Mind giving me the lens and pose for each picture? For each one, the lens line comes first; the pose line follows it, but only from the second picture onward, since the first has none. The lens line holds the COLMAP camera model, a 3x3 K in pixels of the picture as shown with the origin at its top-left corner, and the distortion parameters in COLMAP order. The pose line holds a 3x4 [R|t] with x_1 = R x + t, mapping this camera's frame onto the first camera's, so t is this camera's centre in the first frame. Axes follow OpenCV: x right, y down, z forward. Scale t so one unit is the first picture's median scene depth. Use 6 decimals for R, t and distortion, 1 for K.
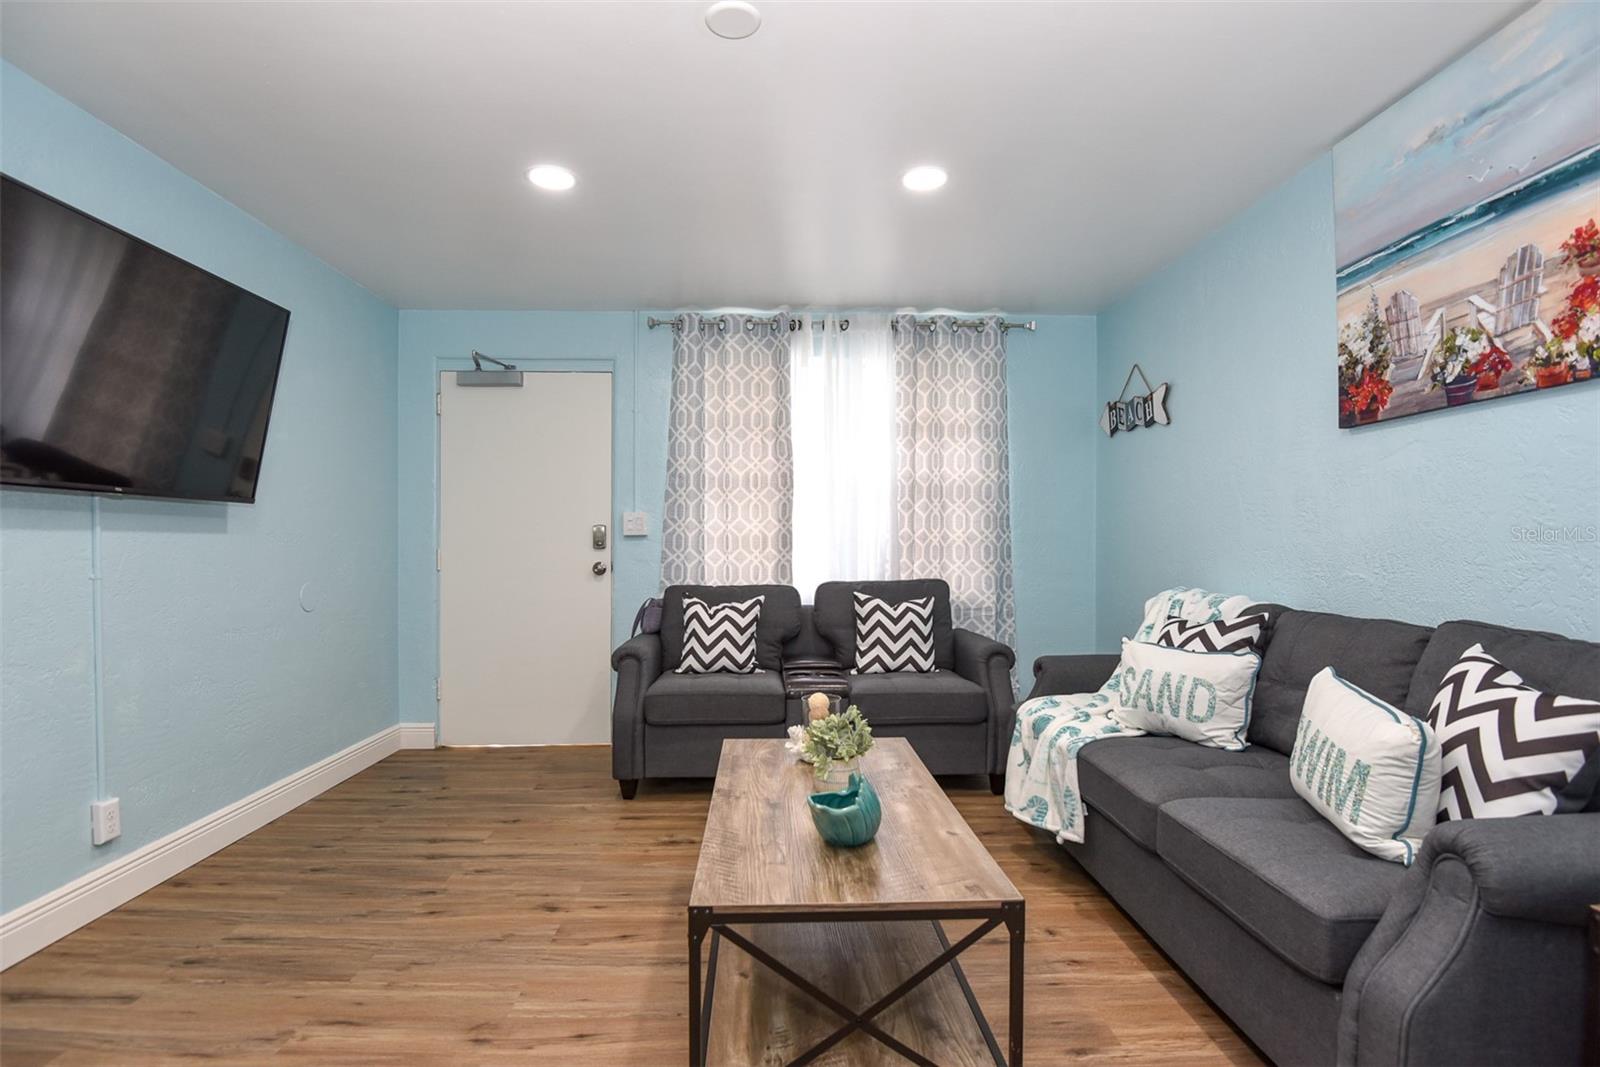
lens RADIAL K [[805.2, 0, 795.2], [0, 805.2, 540.1], [0, 0, 1]] dist [0.018473, -0.030688]
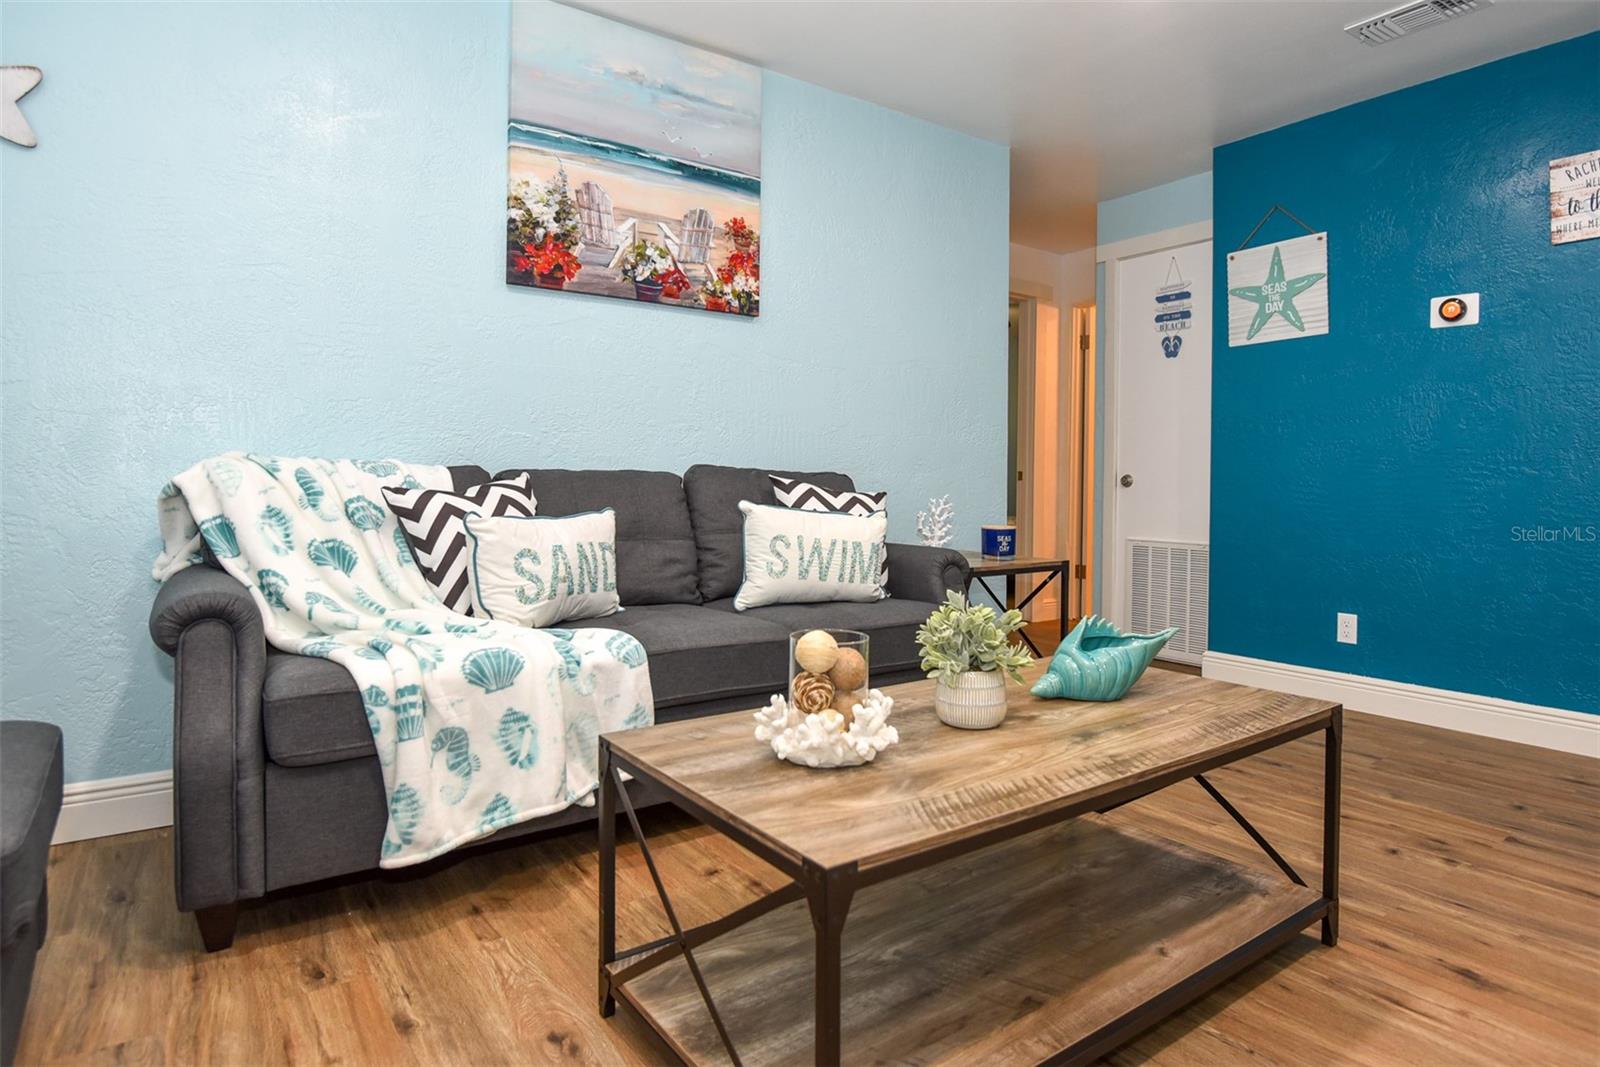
lens RADIAL K [[909.3, 0, 775.3], [0, 909.3, 494.5], [0, 0, 1]] dist [-0.000588, -0.000664]
pose [[-0.550667, -0.011309, 0.834649, -0.425291], [-0.009311, 0.999929, 0.007406, 0.107895], [-0.834673, -0.003693, -0.550733, 1.366040]]
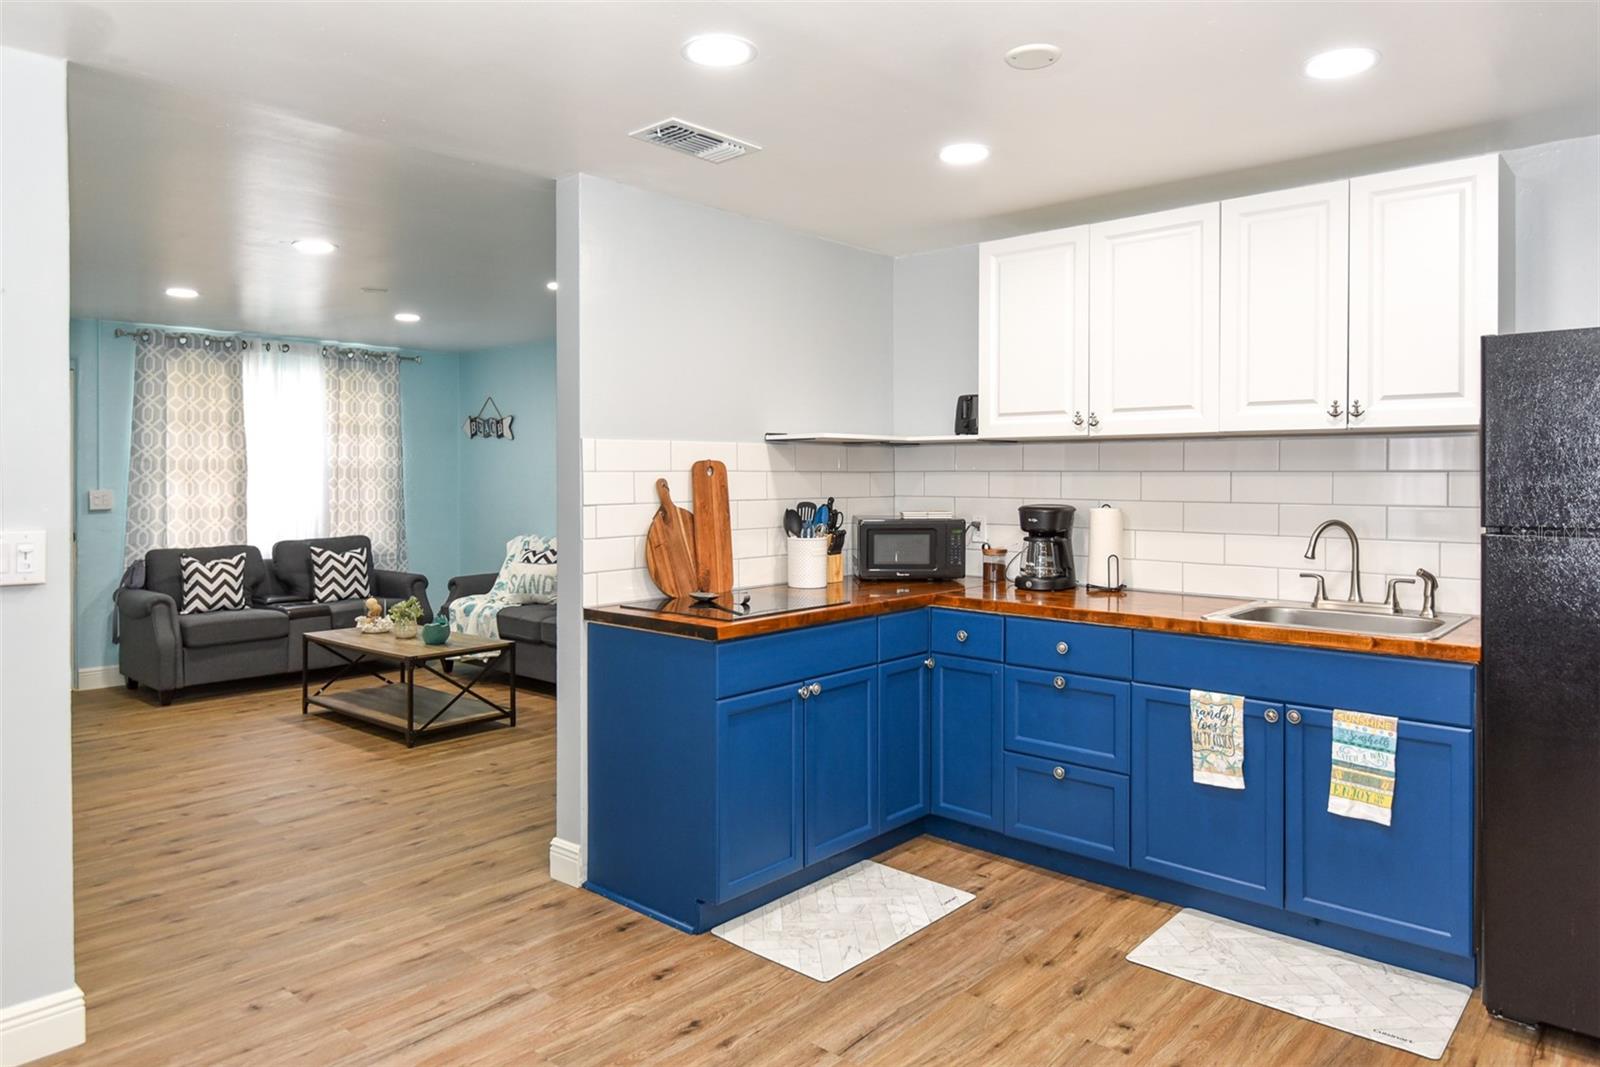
lens RADIAL K [[1048.2, 0, 805.7], [0, 1048.2, 476.3], [0, 0, 1]] dist [-0.006590, -0.005527]
pose [[0.691171, -0.003612, 0.722682, -1.071396], [0.000008, 0.999988, 0.004991, -0.113264], [-0.722691, -0.003444, 0.691163, -1.478906]]
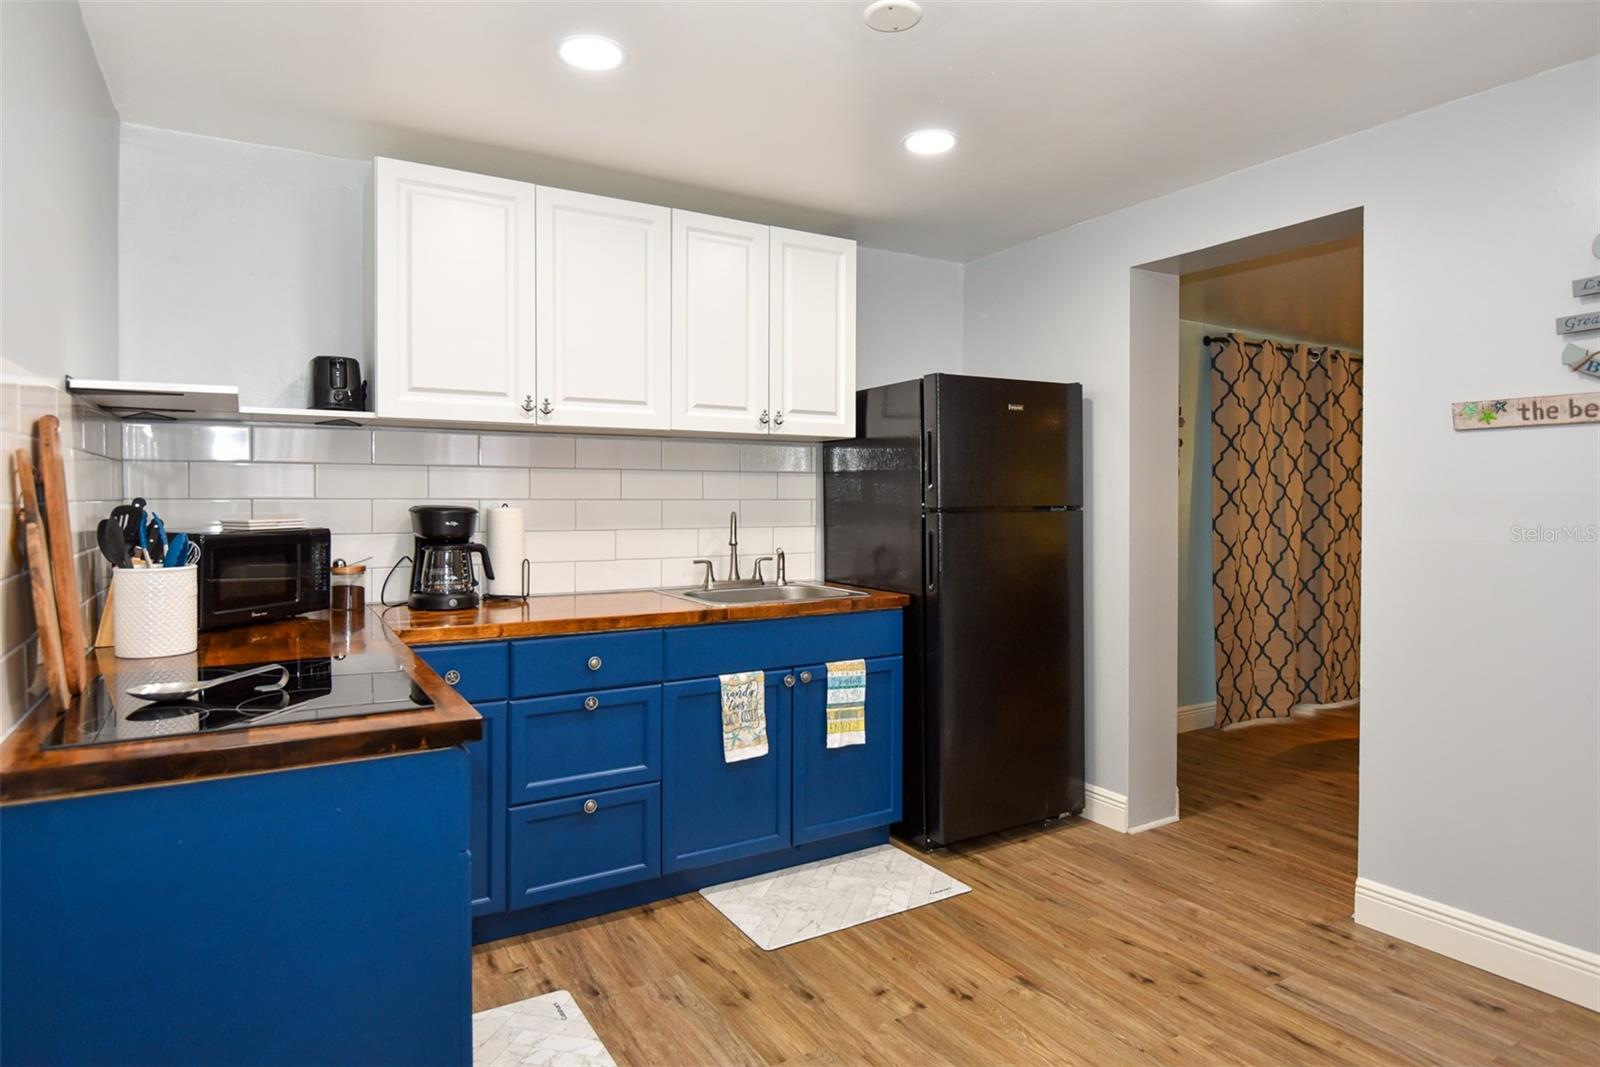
lens RADIAL K [[923.9, 0, 755.3], [0, 923.9, 509.9], [0, 0, 1]] dist [0.000433, -0.002189]
pose [[-0.492899, -0.012992, 0.869989, -0.858053], [-0.002176, 0.999904, 0.013699, -0.071774], [-0.870084, 0.004859, -0.492880, -0.381196]]
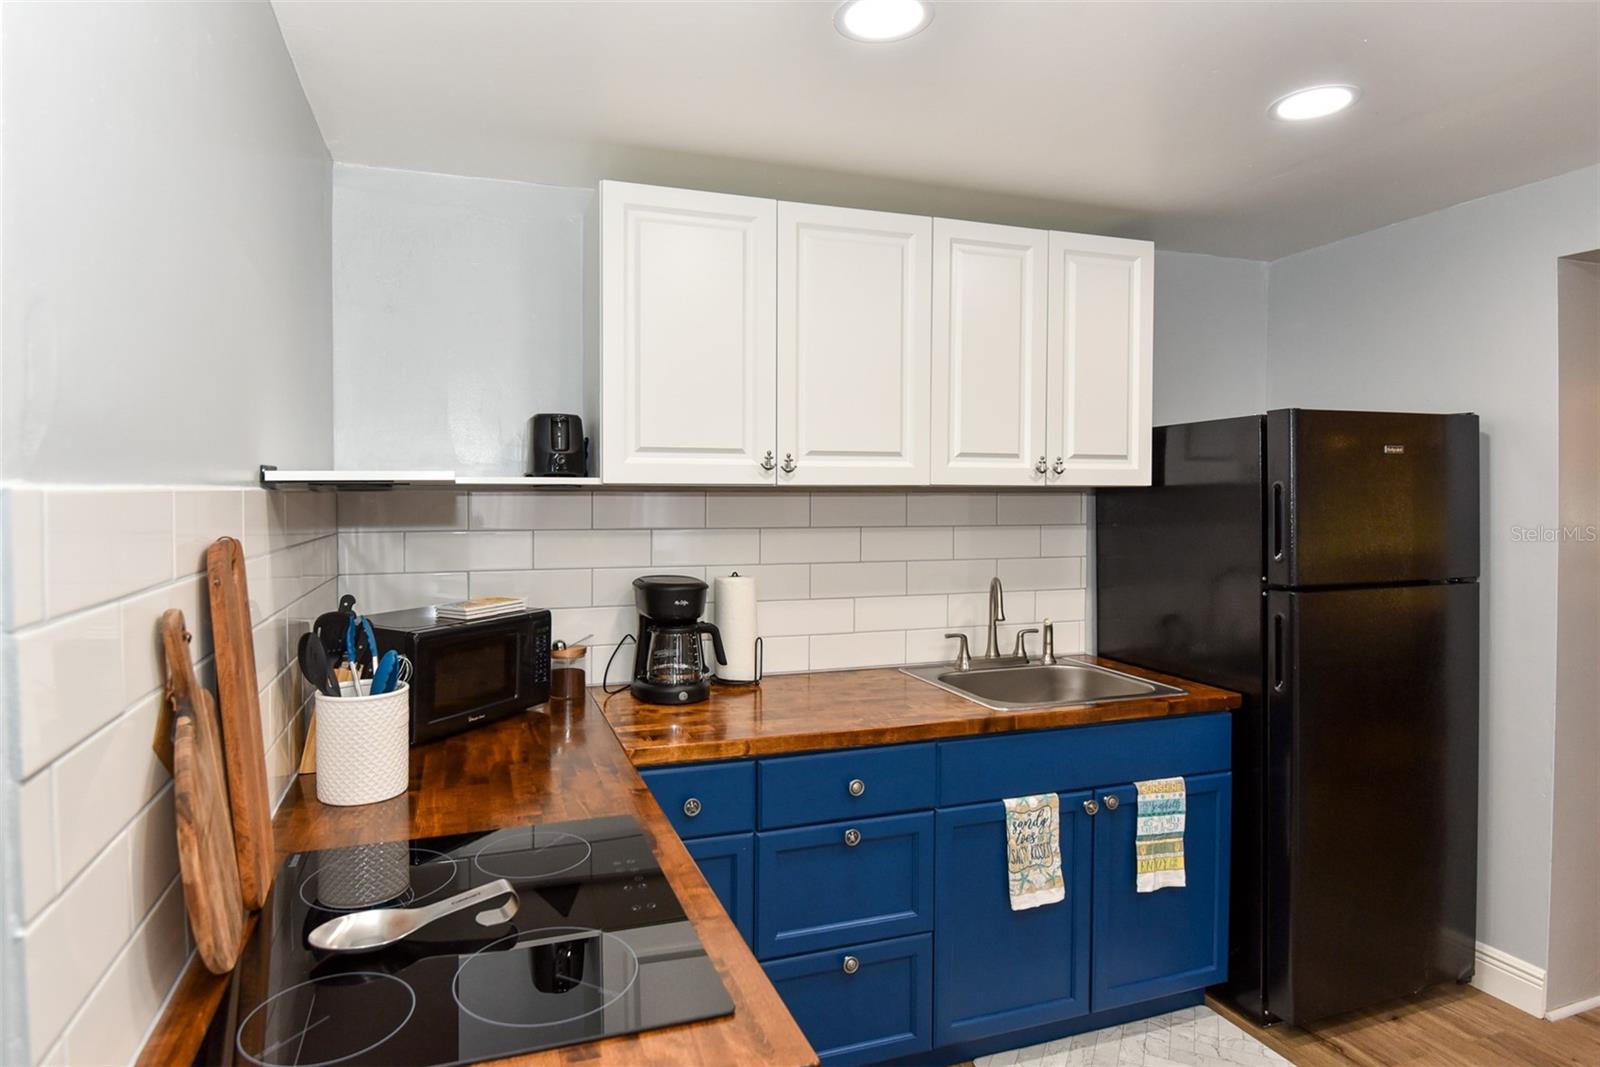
lens RADIAL K [[846.2, 0, 704.4], [0, 846.2, 506.9], [0, 0, 1]] dist [0.016581, -0.018736]
pose [[-0.284456, -0.017004, 0.958538, -0.543751], [-0.001894, 0.999851, 0.017175, -0.156434], [-0.958687, 0.003070, -0.284446, -0.385770]]
